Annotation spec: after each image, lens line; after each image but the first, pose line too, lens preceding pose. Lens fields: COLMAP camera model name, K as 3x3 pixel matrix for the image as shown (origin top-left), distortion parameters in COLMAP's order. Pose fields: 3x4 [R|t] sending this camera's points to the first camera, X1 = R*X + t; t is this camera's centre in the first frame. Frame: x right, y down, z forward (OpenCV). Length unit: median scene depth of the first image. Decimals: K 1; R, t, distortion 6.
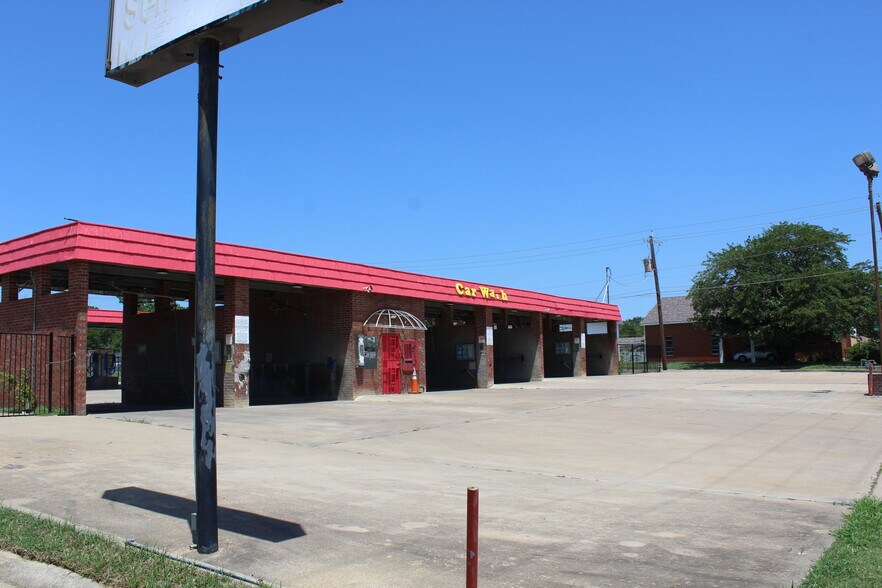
lens RADIAL K [[730.5, 0, 428.2], [0, 730.5, 299.0], [0, 0, 1]] dist [-0.168918, 0.143215]
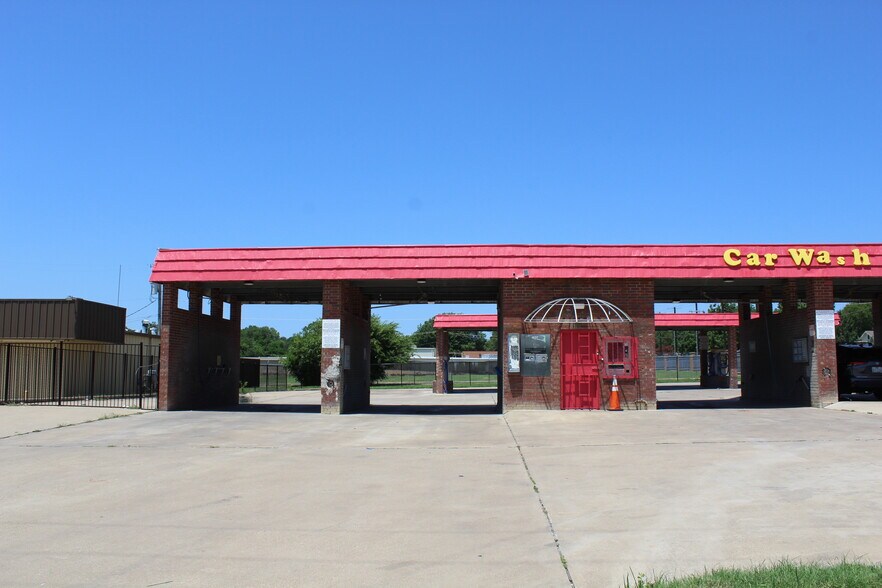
lens RADIAL K [[730.5, 0, 428.2], [0, 730.5, 299.0], [0, 0, 1]] dist [-0.168918, 0.143215]
pose [[0.531789, -0.065744, -0.844321, 0.480130], [0.070125, 0.996977, -0.033463, 0.028836], [0.843969, -0.041412, 0.534791, 0.449445]]
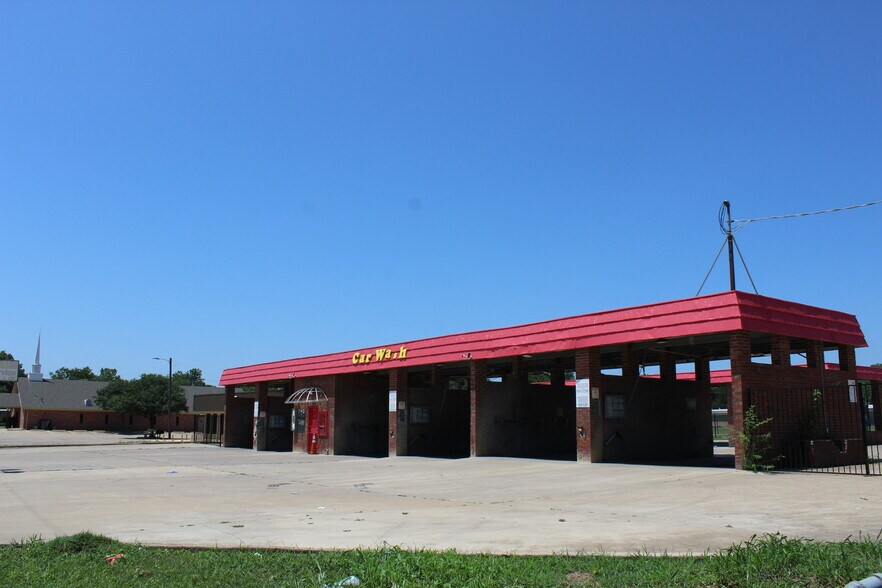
lens RADIAL K [[730.5, 0, 428.2], [0, 730.5, 299.0], [0, 0, 1]] dist [-0.168918, 0.143215]
pose [[-0.306174, -0.144119, -0.941003, 1.077486], [0.093205, 0.979187, -0.180293, 0.107808], [0.947402, -0.142907, -0.286369, 1.523047]]
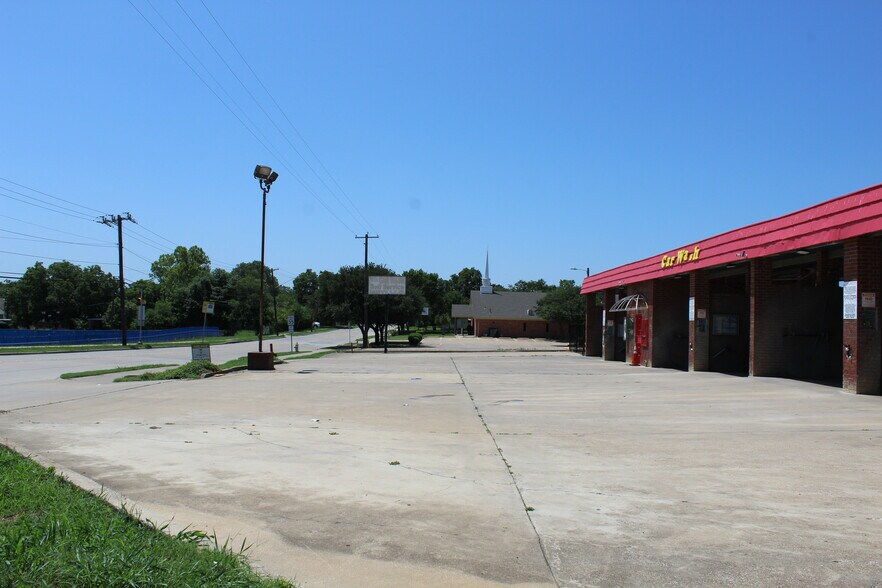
lens RADIAL K [[730.5, 0, 428.2], [0, 730.5, 299.0], [0, 0, 1]] dist [-0.168918, 0.143215]
pose [[-0.815623, -0.018971, -0.578273, 0.885716], [0.049221, 0.993564, -0.102018, 0.121446], [0.576487, -0.111671, -0.809440, 1.694670]]
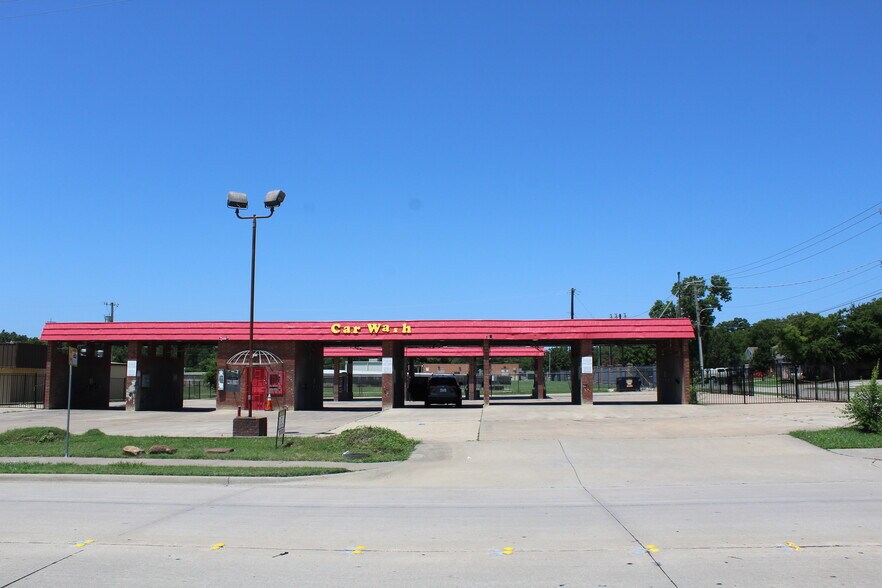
lens RADIAL K [[730.5, 0, 428.2], [0, 730.5, 299.0], [0, 0, 1]] dist [-0.168918, 0.143215]
pose [[0.515990, -0.079352, -0.852911, 1.270744], [0.074178, 0.996099, -0.047797, 0.007242], [0.853376, -0.038605, 0.519864, 0.539980]]
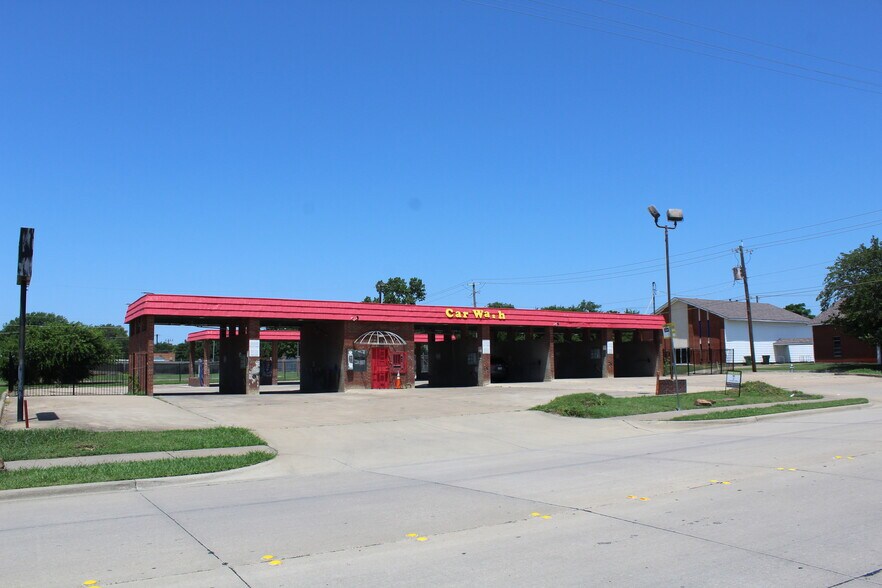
lens RADIAL K [[730.5, 0, 428.2], [0, 730.5, 299.0], [0, 0, 1]] dist [-0.168918, 0.143215]
pose [[0.918111, -0.032687, -0.394973, 0.592290], [0.033524, 0.999426, -0.004784, -0.037917], [0.394902, -0.008849, 0.918680, -0.291294]]
